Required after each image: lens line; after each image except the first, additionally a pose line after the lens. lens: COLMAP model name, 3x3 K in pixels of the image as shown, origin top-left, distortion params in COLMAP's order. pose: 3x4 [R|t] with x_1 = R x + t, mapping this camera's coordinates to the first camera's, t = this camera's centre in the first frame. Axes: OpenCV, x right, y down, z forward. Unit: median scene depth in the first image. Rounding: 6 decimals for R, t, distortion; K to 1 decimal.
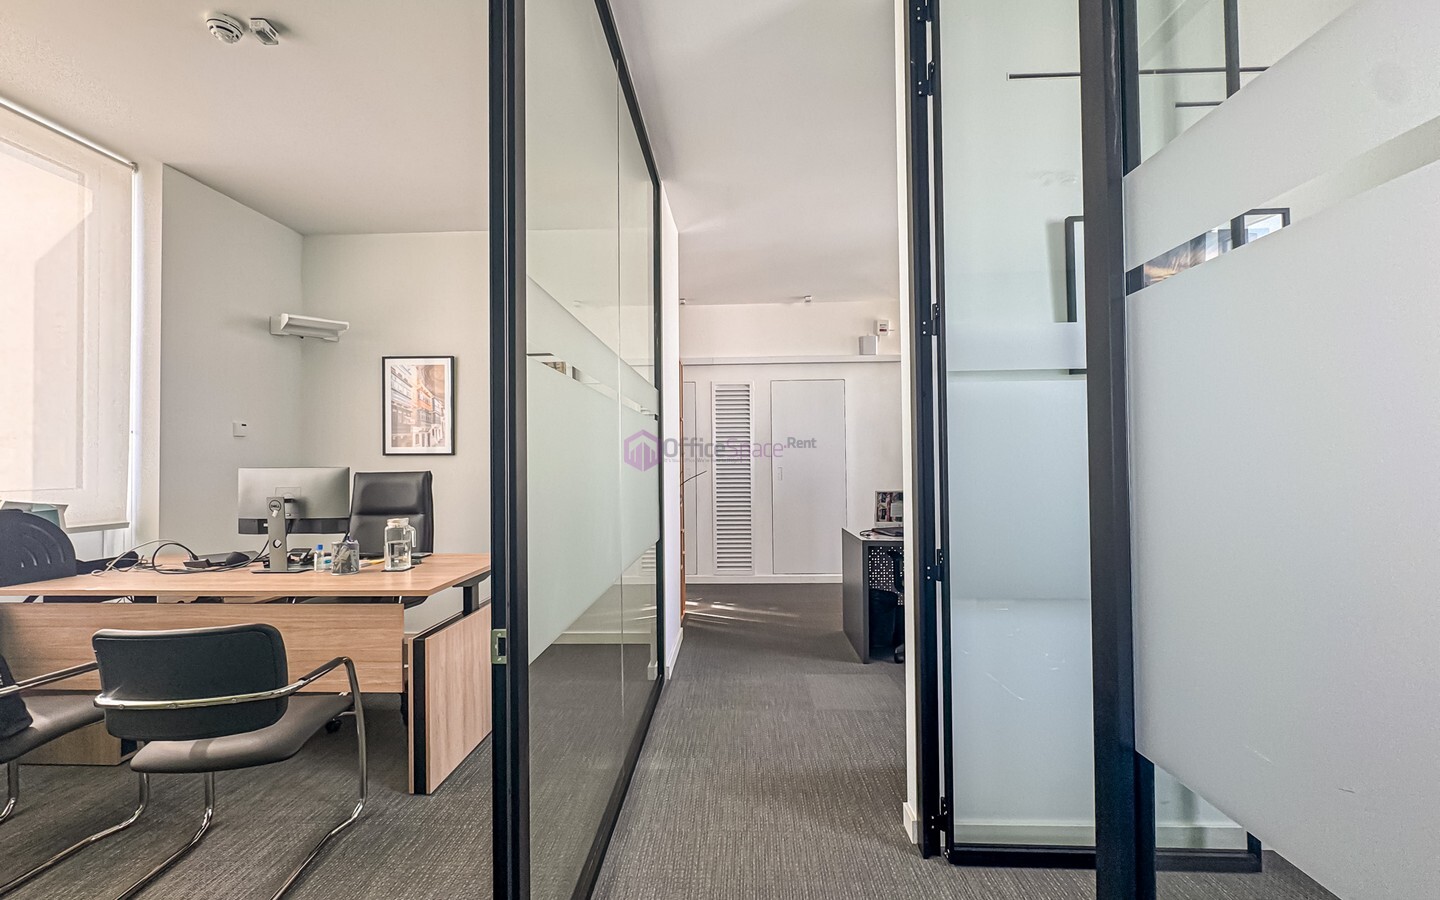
lens RADIAL K [[574.1, 0, 724.6], [0, 574.1, 452.1], [0, 0, 1]] dist [-0.001737, -0.000356]
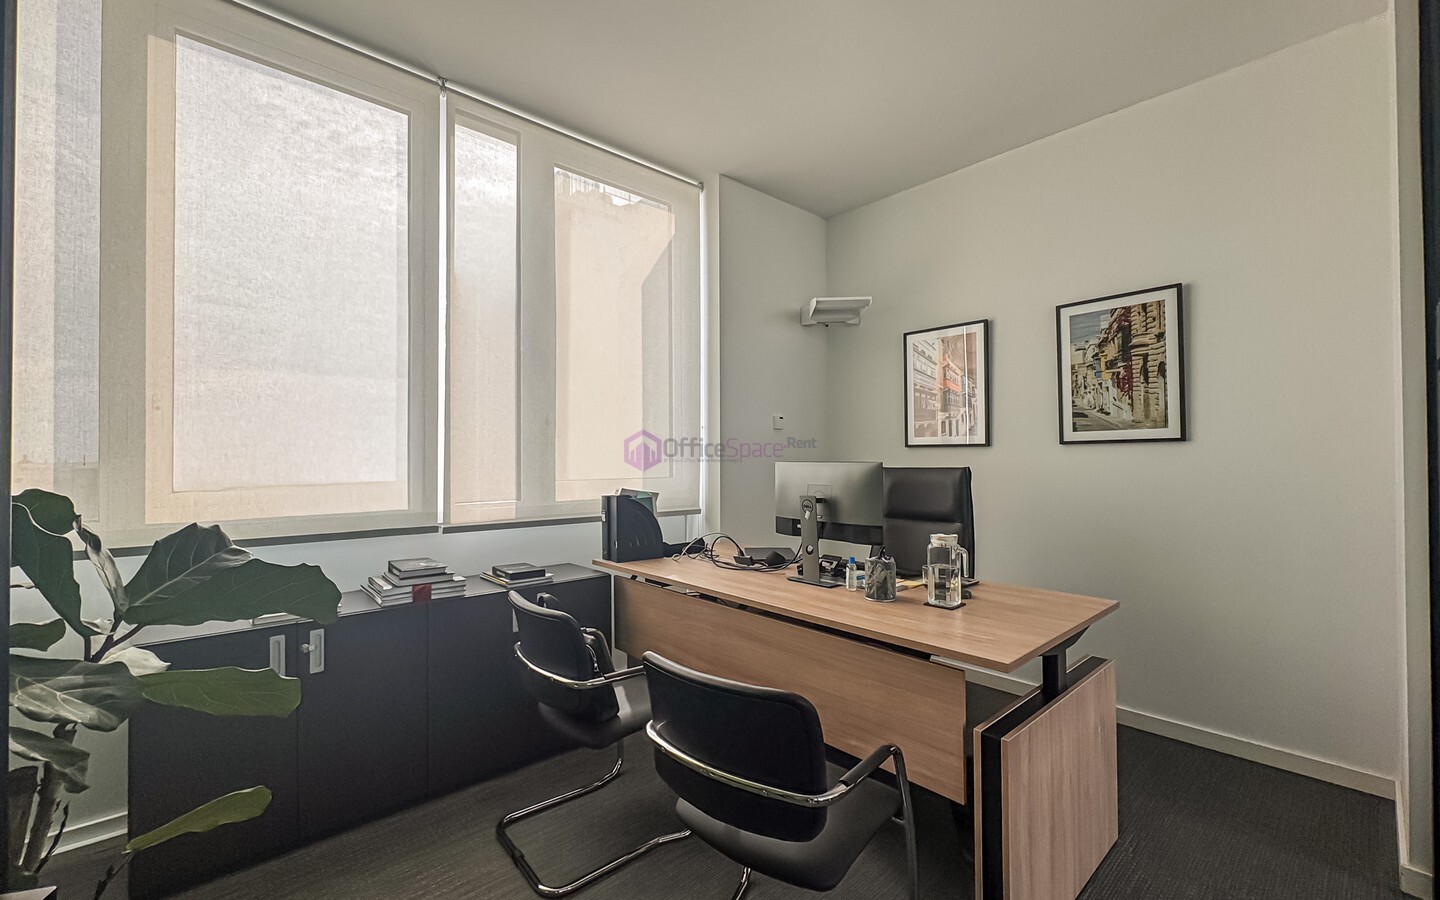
lens RADIAL K [[574.1, 0, 714.7], [0, 574.1, 449.5], [0, 0, 1]] dist [-0.001737, -0.000356]
pose [[0.680729, -0.003553, -0.732527, -0.234631], [0.011245, 0.999921, 0.005599, 0.002001], [0.732449, -0.012049, 0.680715, 0.296505]]
